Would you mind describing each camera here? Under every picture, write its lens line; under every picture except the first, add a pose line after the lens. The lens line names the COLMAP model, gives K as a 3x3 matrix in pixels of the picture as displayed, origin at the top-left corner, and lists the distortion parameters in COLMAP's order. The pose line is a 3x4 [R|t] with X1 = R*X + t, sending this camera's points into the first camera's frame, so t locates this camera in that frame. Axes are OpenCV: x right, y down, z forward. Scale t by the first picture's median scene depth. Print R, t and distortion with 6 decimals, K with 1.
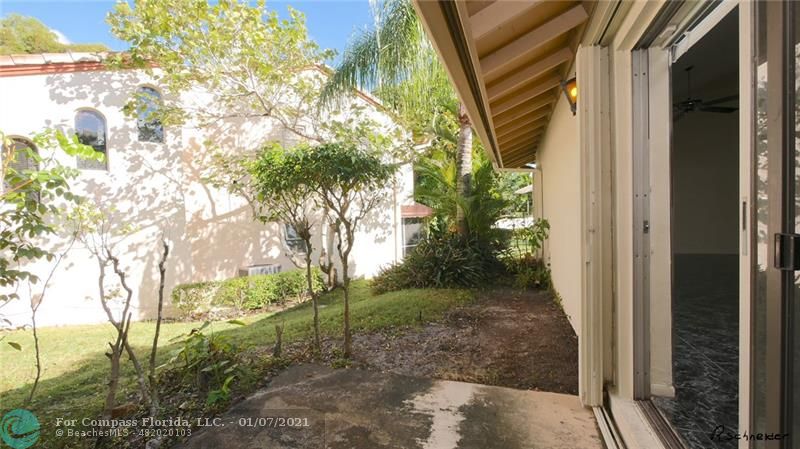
lens RADIAL K [[330.2, 0, 400.9], [0, 330.2, 227.1], [0, 0, 1]] dist [0.000365, 0.000181]
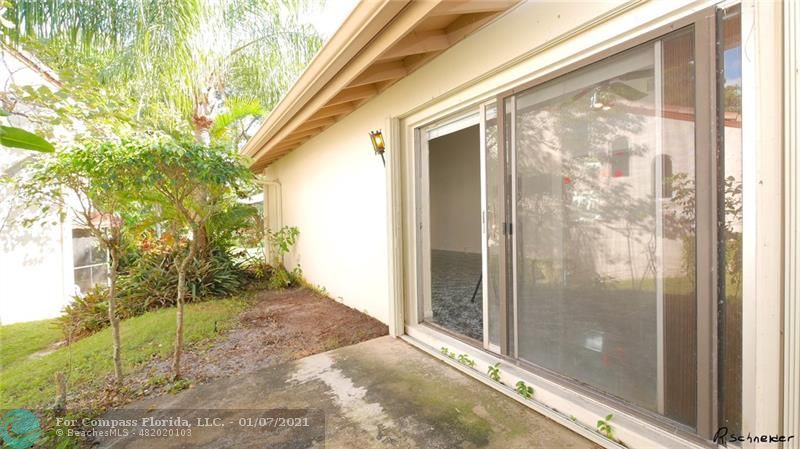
lens RADIAL K [[330.2, 0, 398.9], [0, 330.2, 223.6], [0, 0, 1]] dist [0.000365, 0.000181]
pose [[0.619408, 0.003196, 0.785063, -0.494288], [0.033329, 0.998983, -0.030364, 0.024516], [-0.784362, 0.044973, 0.618671, -0.024804]]
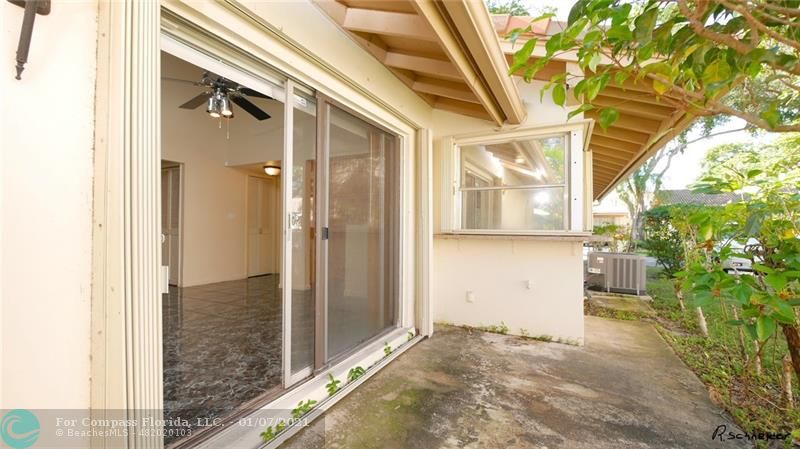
lens RADIAL K [[330.2, 0, 398.1], [0, 330.2, 224.1], [0, 0, 1]] dist [0.000365, 0.000181]
pose [[-0.989293, 0.020580, 0.144485, 0.053357], [0.024901, 0.999293, 0.028167, -0.024847], [-0.143803, 0.031463, -0.989106, 1.106928]]
